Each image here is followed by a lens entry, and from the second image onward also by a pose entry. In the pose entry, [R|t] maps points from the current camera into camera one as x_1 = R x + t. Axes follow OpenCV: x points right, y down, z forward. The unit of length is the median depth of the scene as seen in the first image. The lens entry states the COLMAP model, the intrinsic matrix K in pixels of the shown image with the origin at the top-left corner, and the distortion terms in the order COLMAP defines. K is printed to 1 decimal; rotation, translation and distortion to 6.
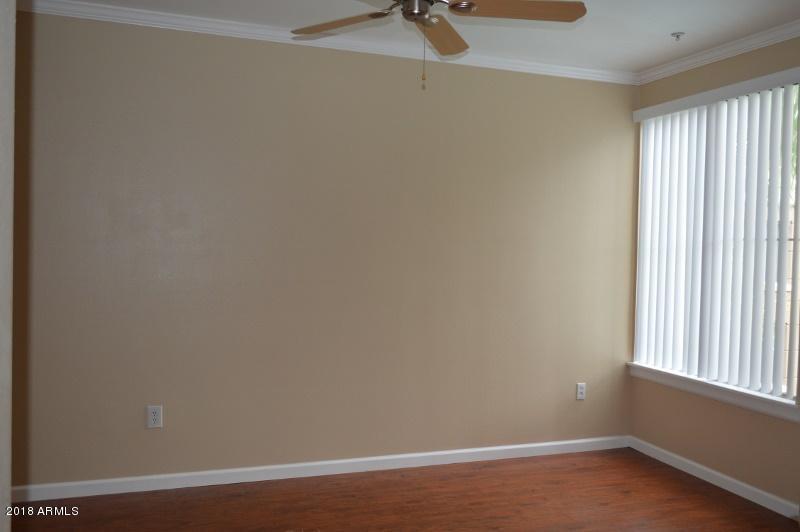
lens RADIAL K [[692.6, 0, 400.0], [0, 692.6, 266.0], [0, 0, 1]] dist [-0.012599, 0.001749]
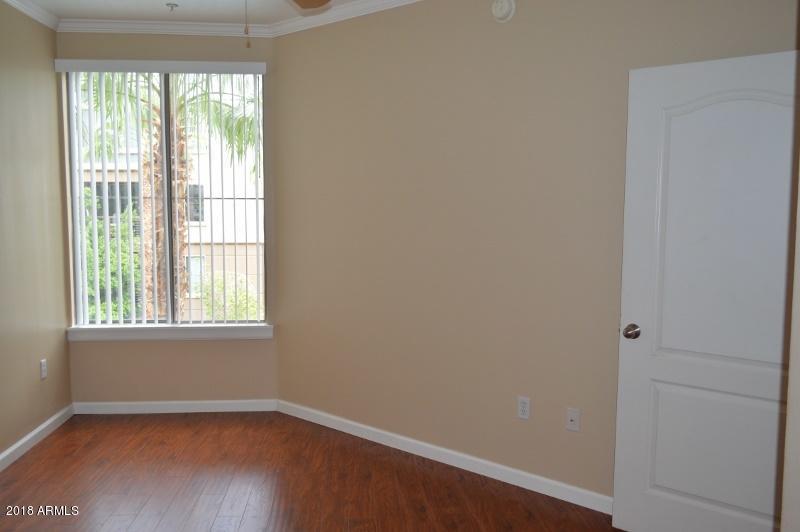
lens RADIAL K [[692.6, 0, 400.0], [0, 692.6, 266.0], [0, 0, 1]] dist [-0.012599, 0.001749]
pose [[0.253233, -0.107963, 0.961362, -0.479240], [0.030309, 0.994151, 0.103662, -0.031301], [-0.966930, 0.002887, 0.255024, 0.328376]]
